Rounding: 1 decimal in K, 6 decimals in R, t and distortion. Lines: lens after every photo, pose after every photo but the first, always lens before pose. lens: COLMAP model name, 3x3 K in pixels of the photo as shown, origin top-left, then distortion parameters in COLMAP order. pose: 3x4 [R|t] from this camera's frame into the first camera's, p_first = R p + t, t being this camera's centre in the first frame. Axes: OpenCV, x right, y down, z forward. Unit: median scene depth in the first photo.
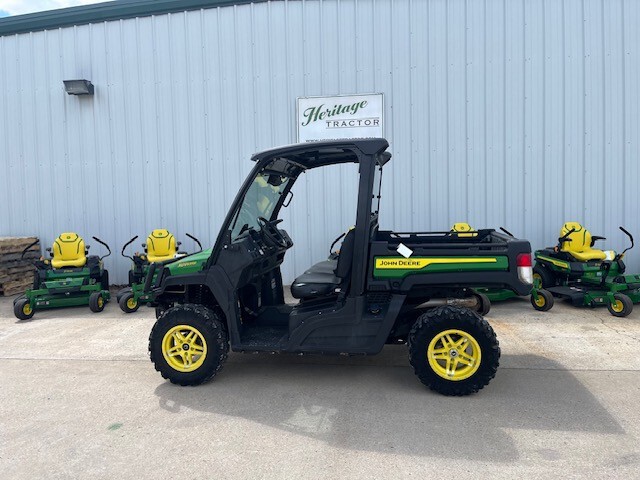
lens RADIAL K [[475.1, 0, 307.8], [0, 475.1, 236.7], [0, 0, 1]] dist [0.070206, -0.100609]
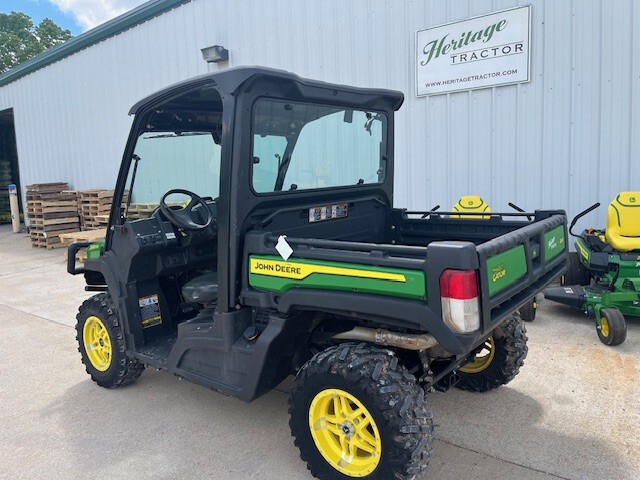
lens RADIAL K [[482.0, 0, 319.7], [0, 482.0, 222.9], [0, 0, 1]] dist [0.067558, -0.087585]
pose [[0.878403, 0.036682, -0.476510, 0.497077], [-0.010434, 0.998284, 0.057615, -0.037527], [0.477806, -0.045638, 0.877279, 0.429019]]
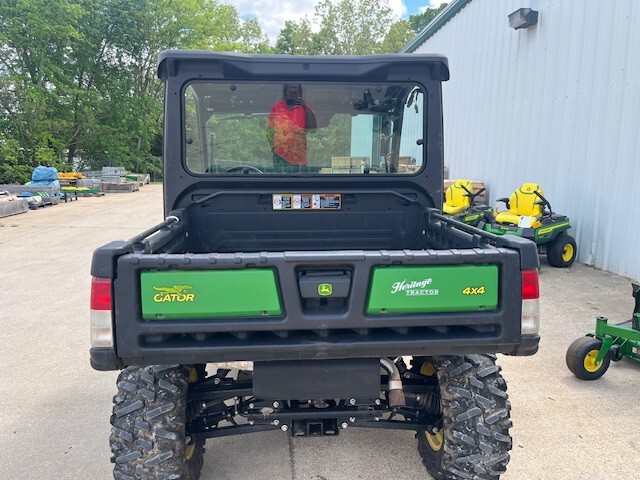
lens RADIAL K [[482.0, 0, 319.7], [0, 482.0, 222.9], [0, 0, 1]] dist [0.067558, -0.087585]
pose [[0.254222, 0.158452, -0.954078, 0.804338], [-0.078271, 0.986623, 0.143001, -0.079398], [0.963973, 0.038322, 0.263224, 0.929458]]
